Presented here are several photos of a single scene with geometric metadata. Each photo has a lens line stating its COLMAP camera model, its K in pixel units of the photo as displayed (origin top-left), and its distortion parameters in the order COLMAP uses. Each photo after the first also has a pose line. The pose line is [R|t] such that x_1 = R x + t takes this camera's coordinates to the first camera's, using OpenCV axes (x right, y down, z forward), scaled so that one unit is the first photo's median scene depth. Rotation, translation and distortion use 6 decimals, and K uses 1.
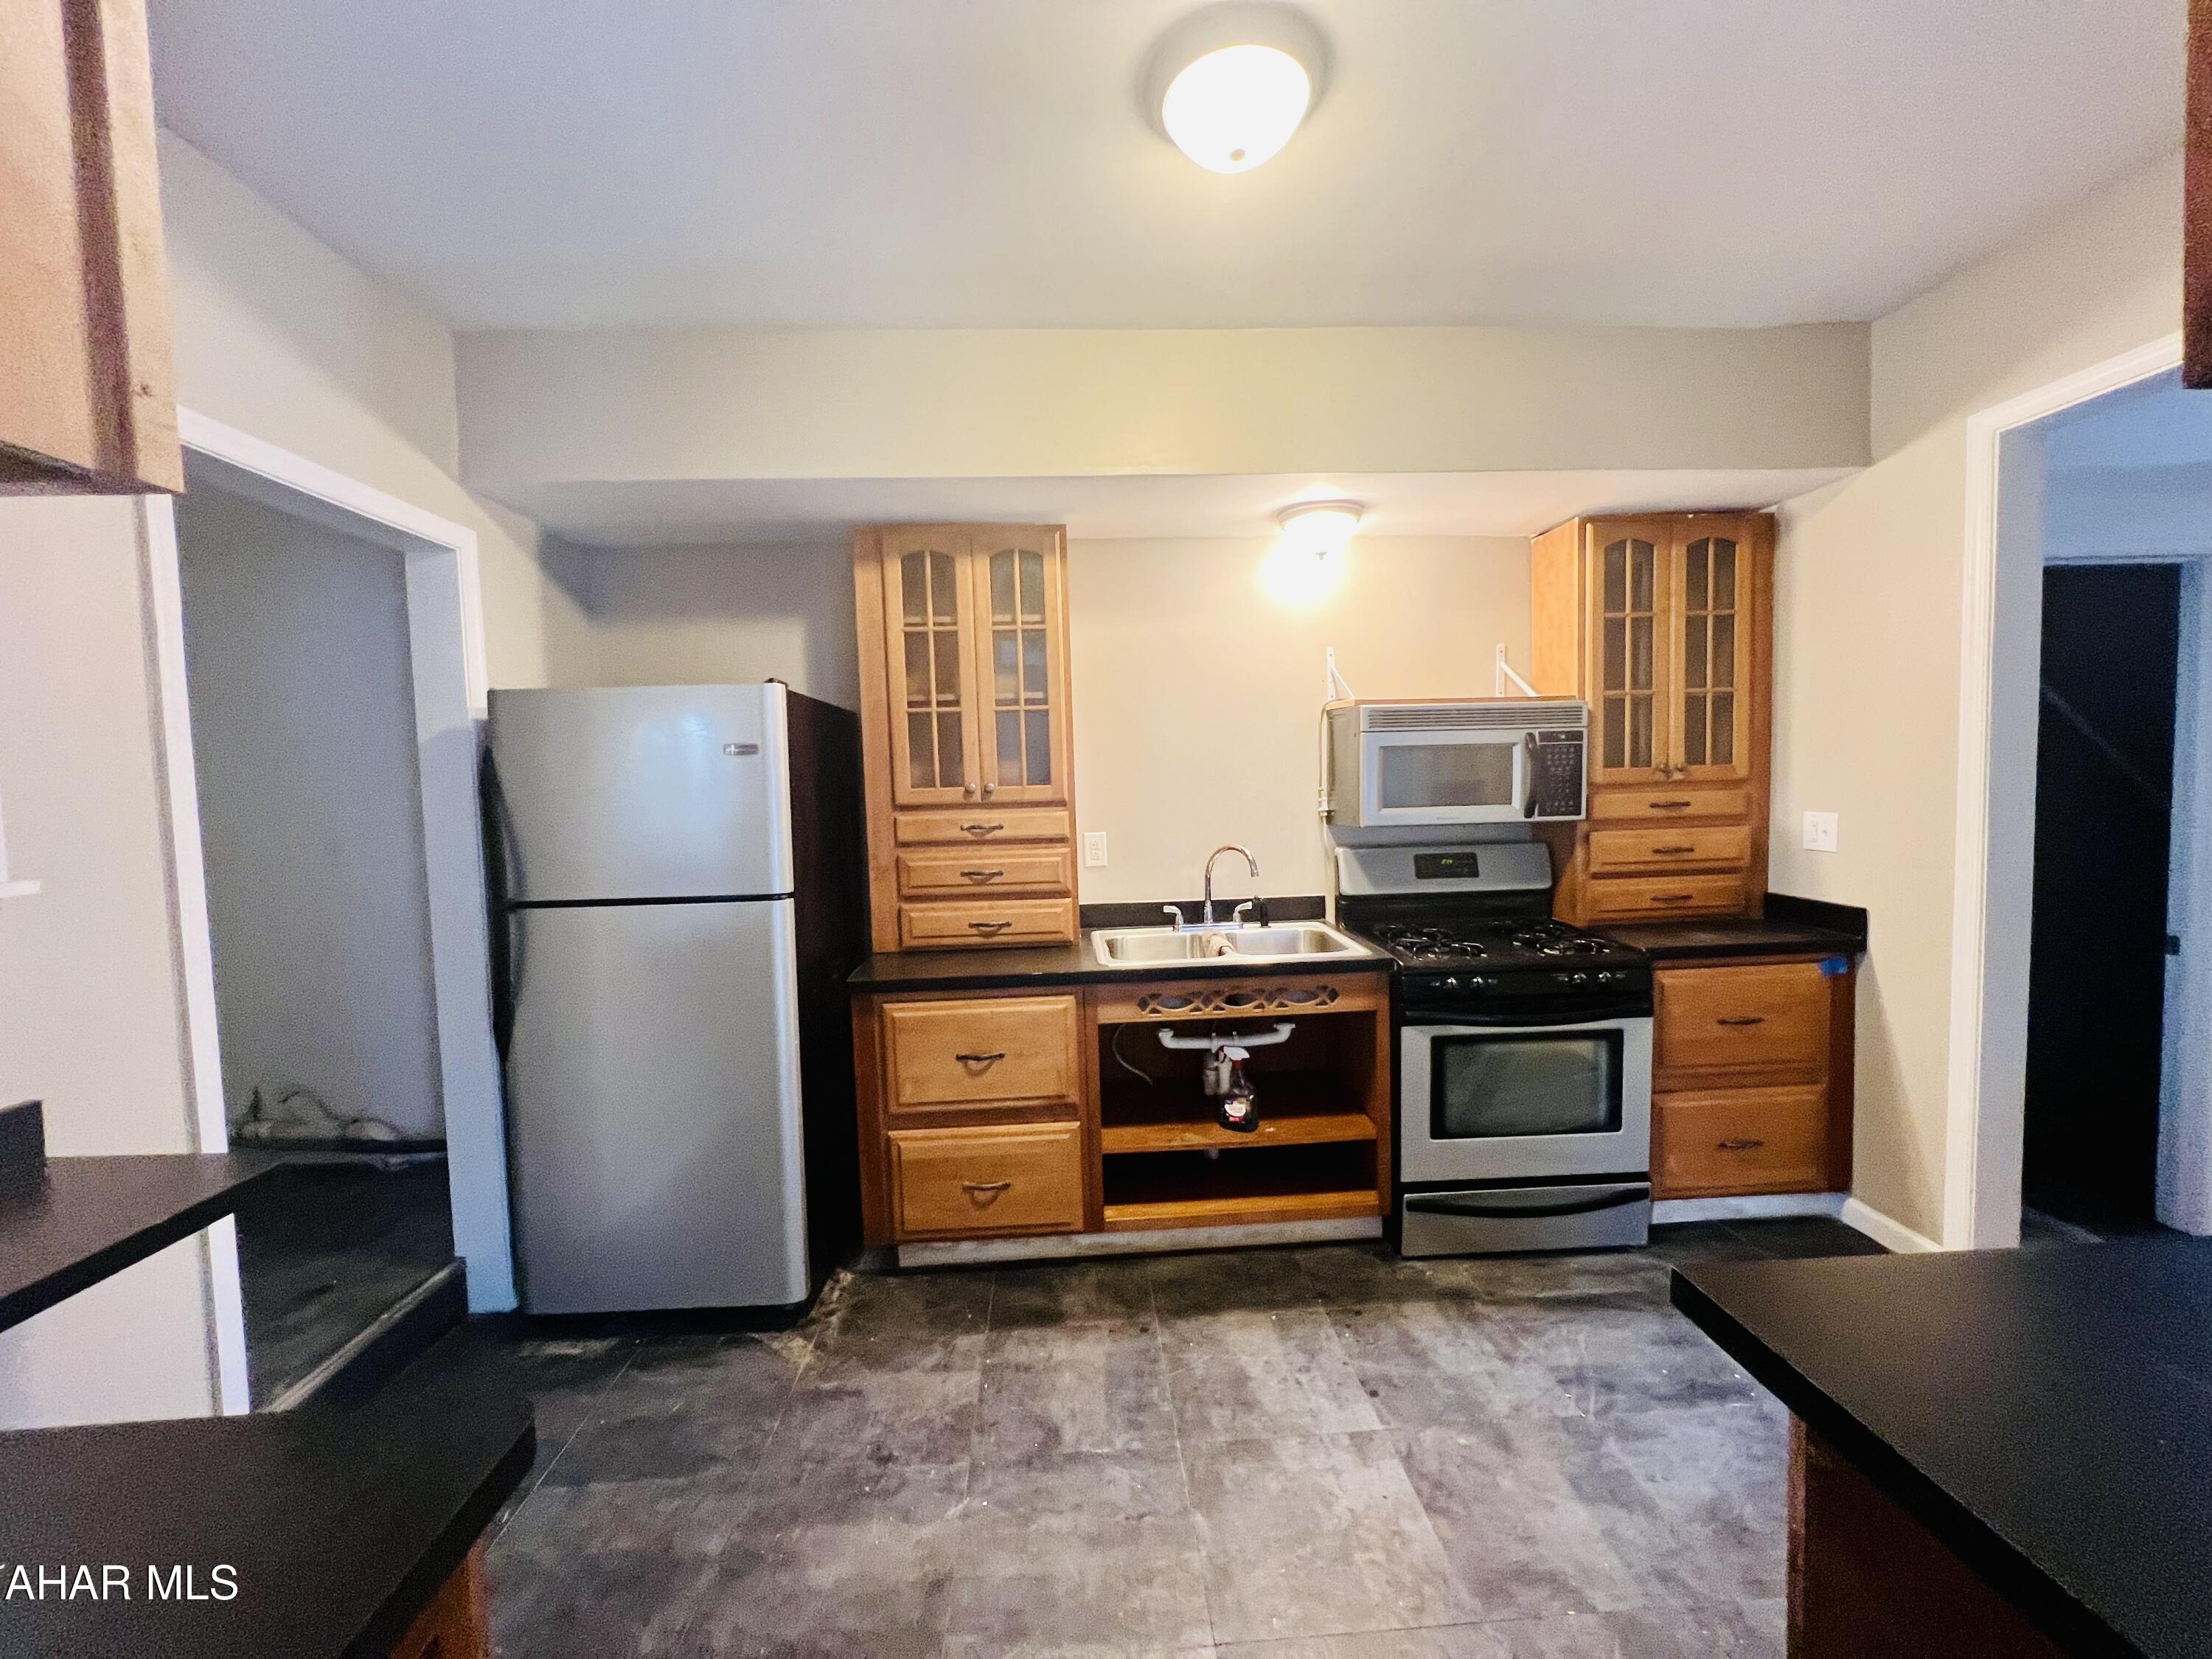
lens RADIAL K [[889.4, 0, 1106.0], [0, 889.4, 829.5], [0, 0, 1]] dist [0.001316, 0.000140]
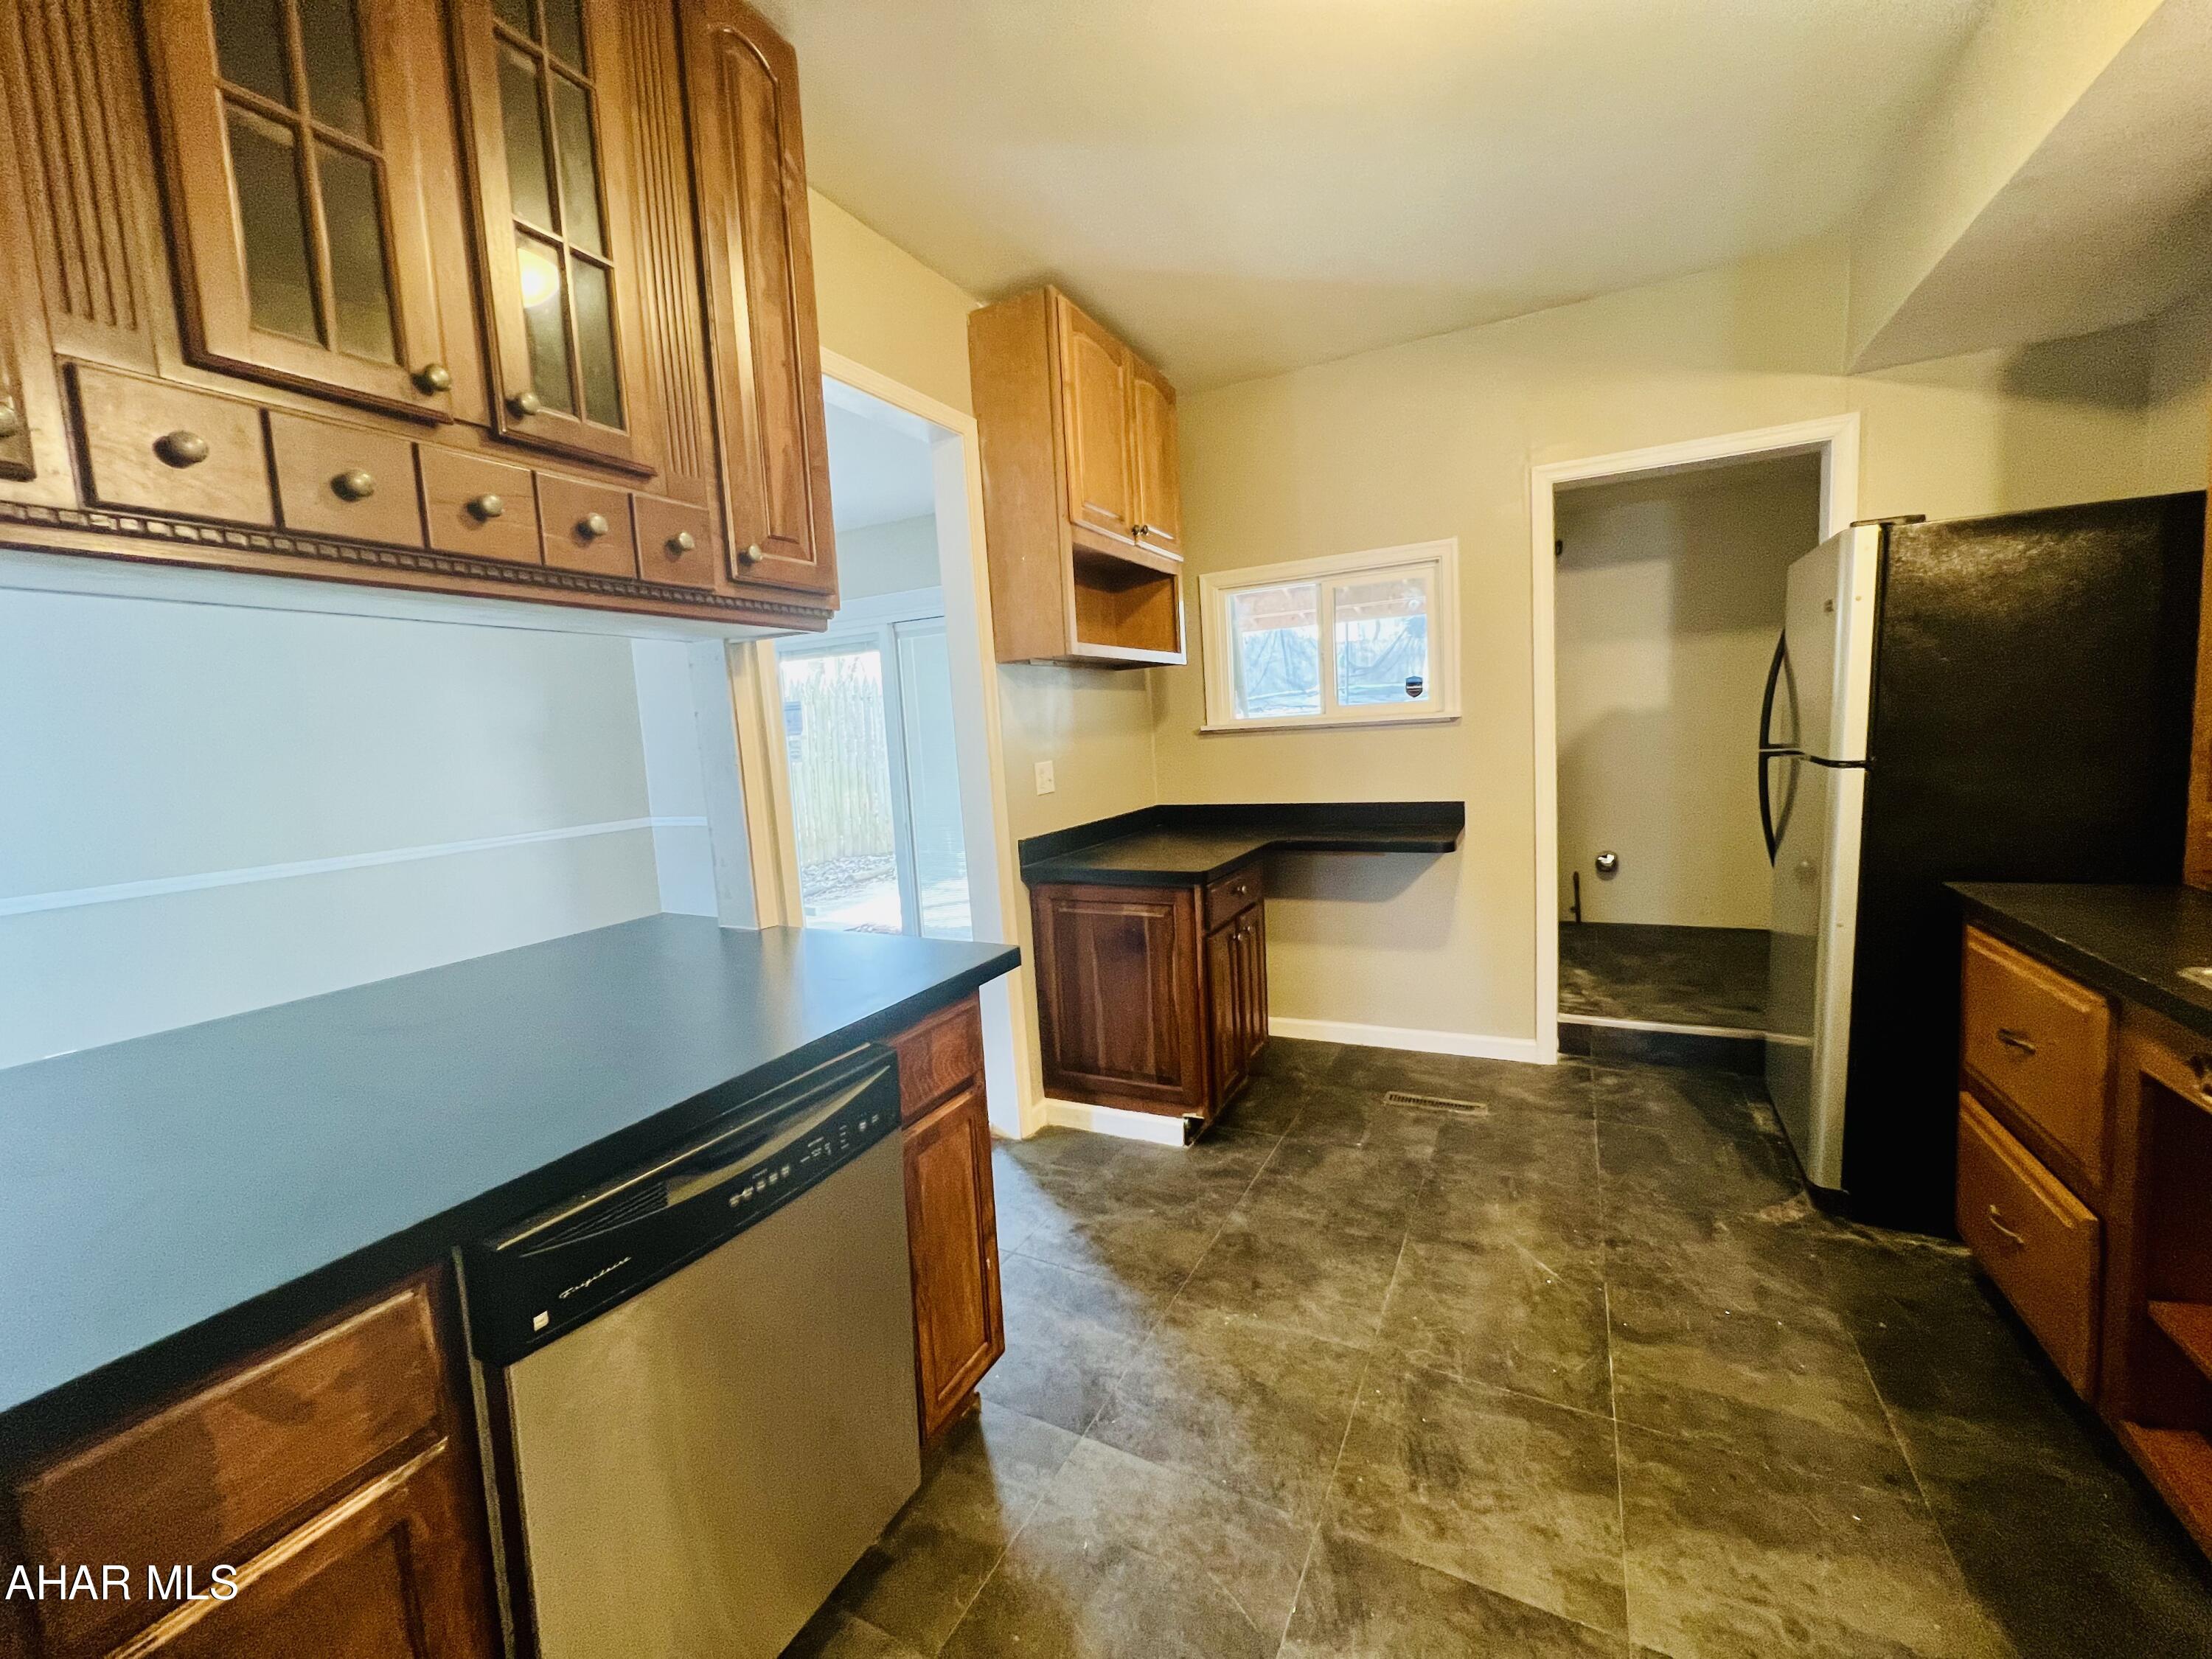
lens RADIAL K [[889.4, 0, 1106.0], [0, 889.4, 829.5], [0, 0, 1]] dist [0.001316, 0.000140]
pose [[-0.496833, 0.157808, -0.853377, 0.847170], [0.024067, 0.985455, 0.168221, -0.032855], [0.867512, 0.063040, -0.493405, 0.826759]]
